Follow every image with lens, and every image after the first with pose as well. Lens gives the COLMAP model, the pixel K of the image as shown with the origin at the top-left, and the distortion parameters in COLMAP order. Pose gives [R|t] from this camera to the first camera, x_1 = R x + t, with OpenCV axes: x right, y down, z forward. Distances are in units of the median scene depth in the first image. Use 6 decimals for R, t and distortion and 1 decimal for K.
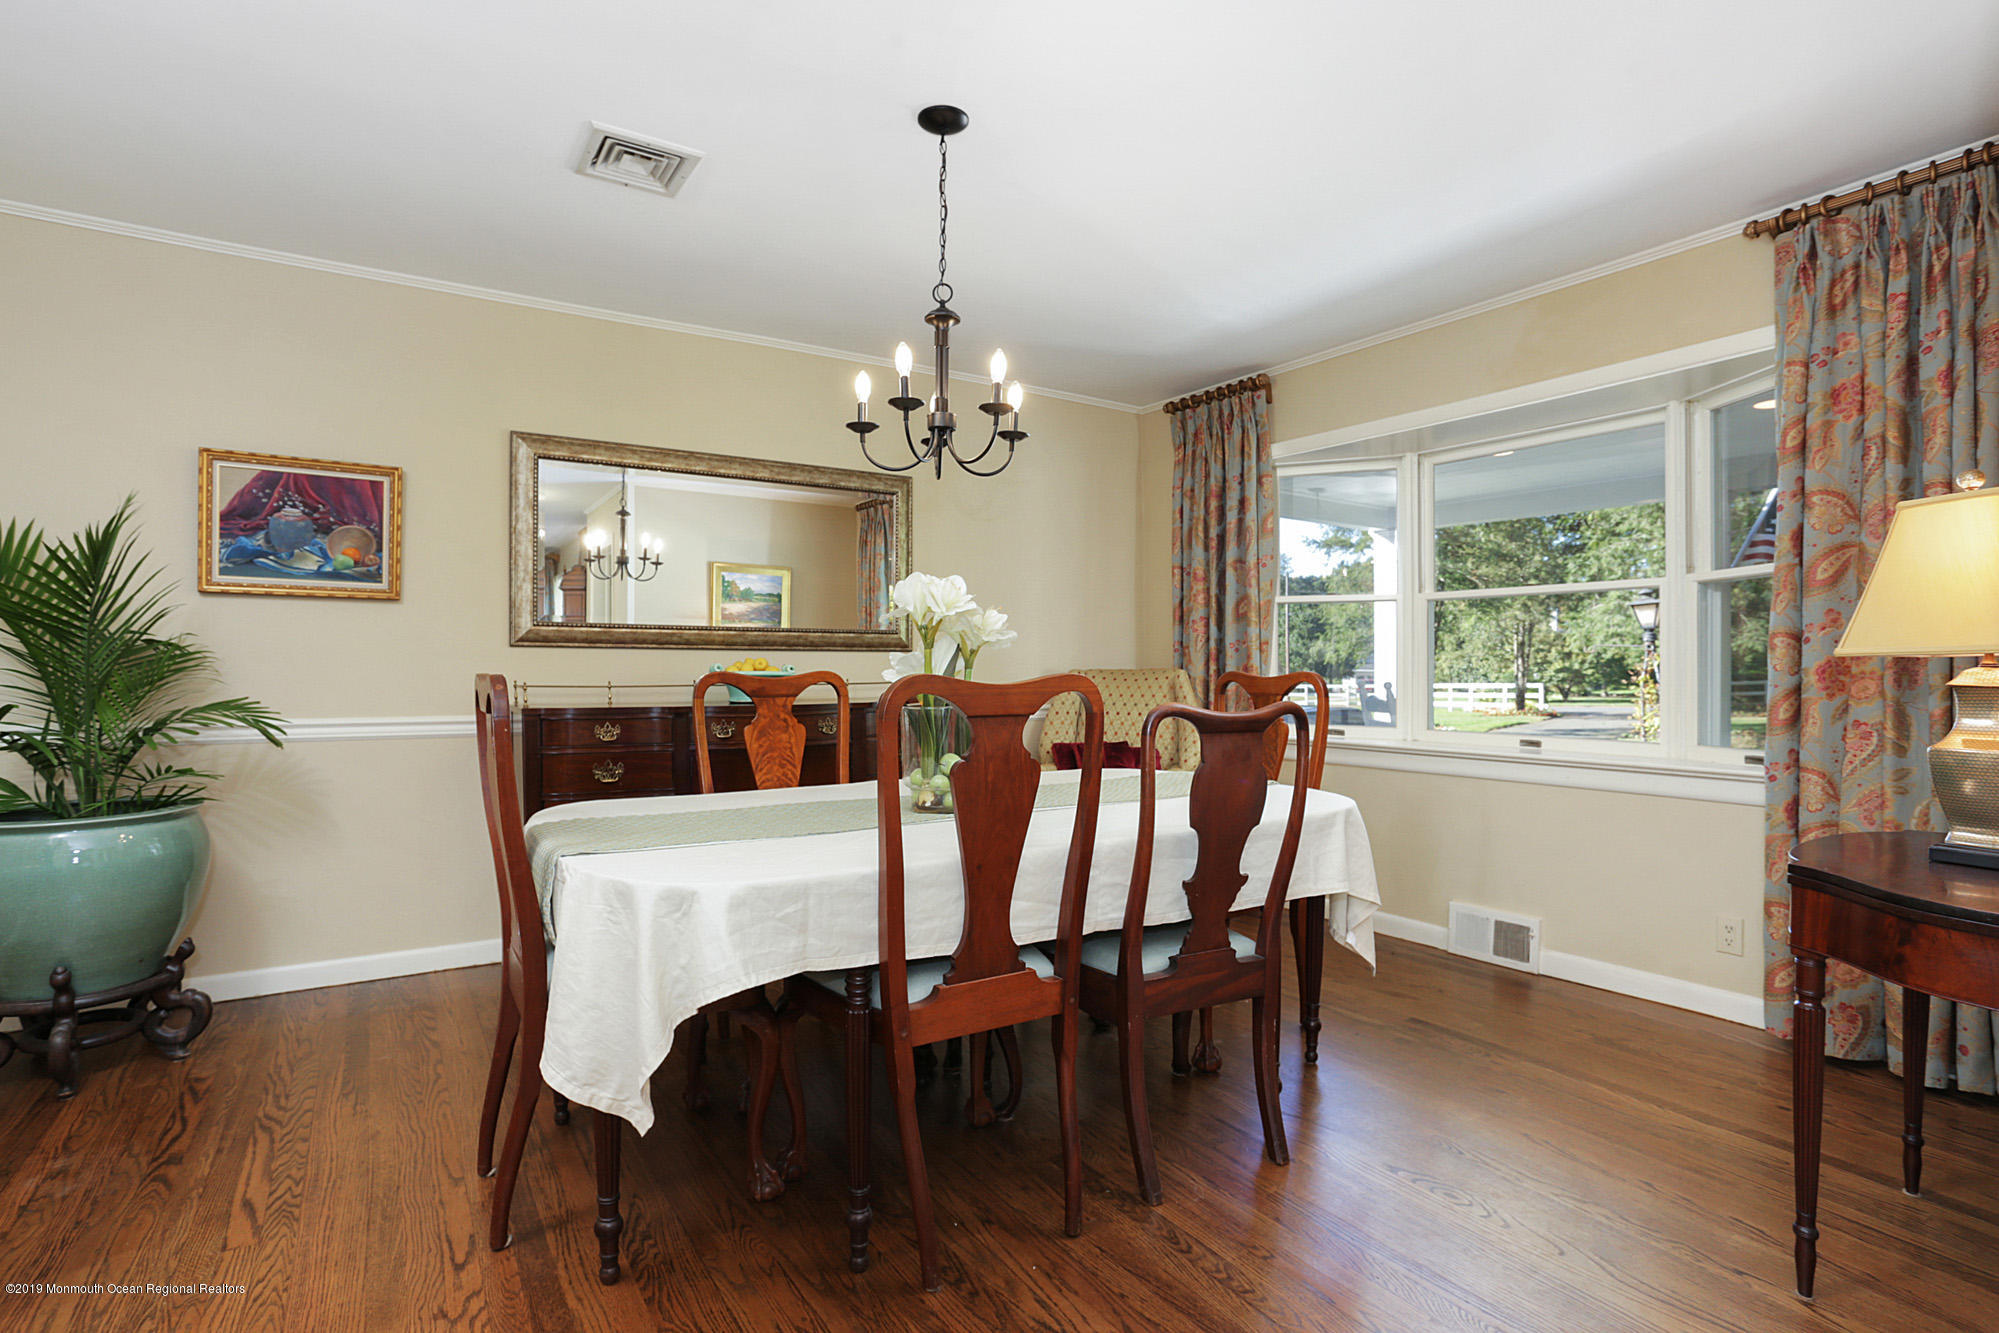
lens RADIAL K [[966.8, 0, 1002.5], [0, 966.8, 678.5], [0, 0, 1]] dist [-0.061826, 0.028846]
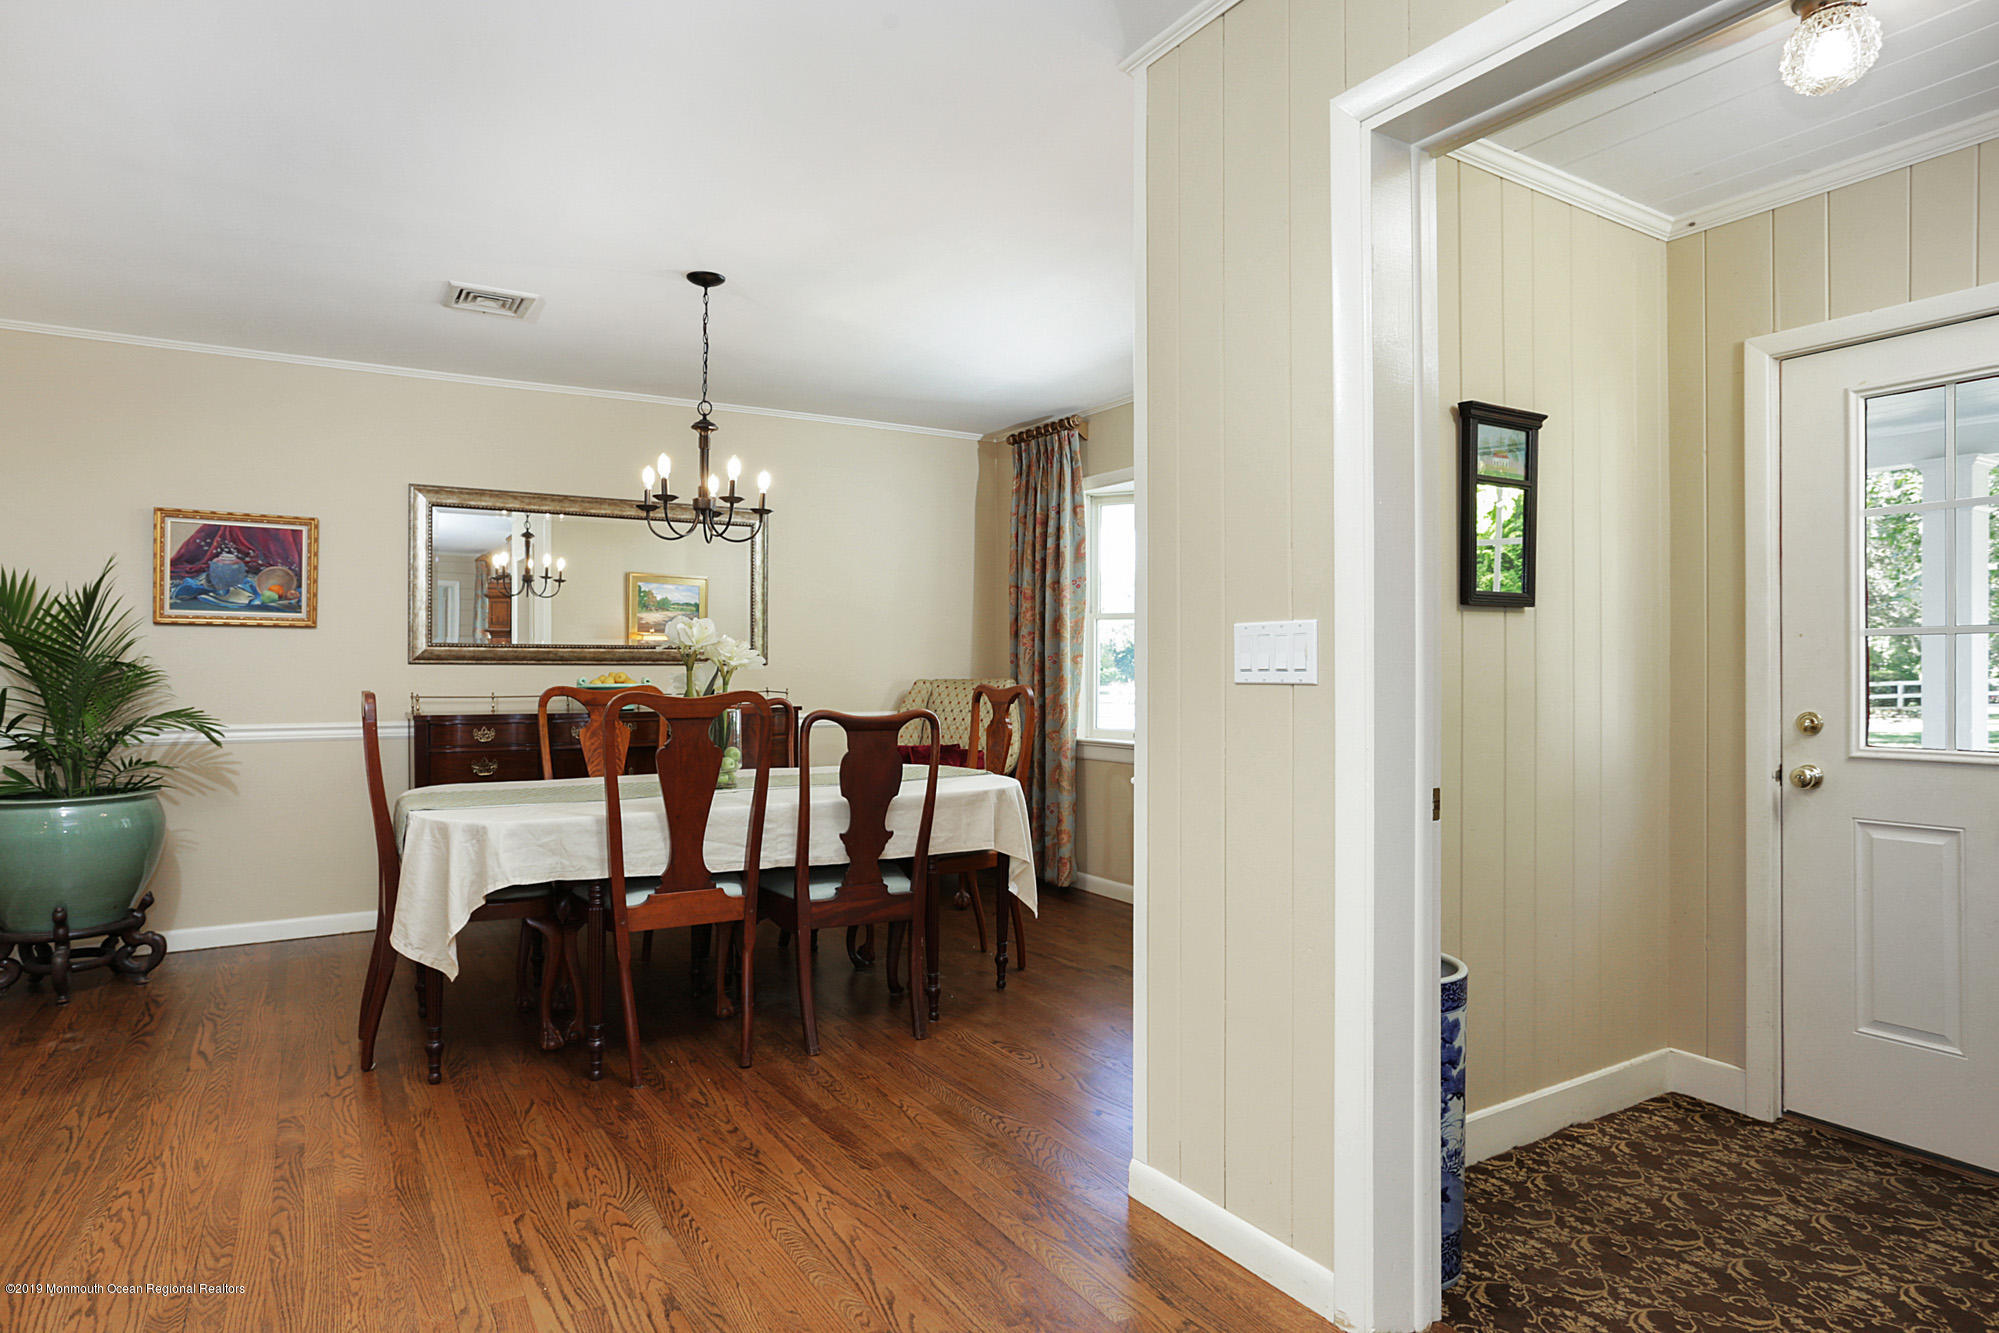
lens RADIAL K [[1131.8, 0, 999.5], [0, 1131.8, 666.5], [0, 0, 1]] dist [-0.053272, 0.045661]
pose [[0.999562, -0.004198, -0.029285, 0.363698], [0.003830, 0.999913, -0.012612, -0.013569], [0.029335, 0.012494, 0.999492, -0.523705]]
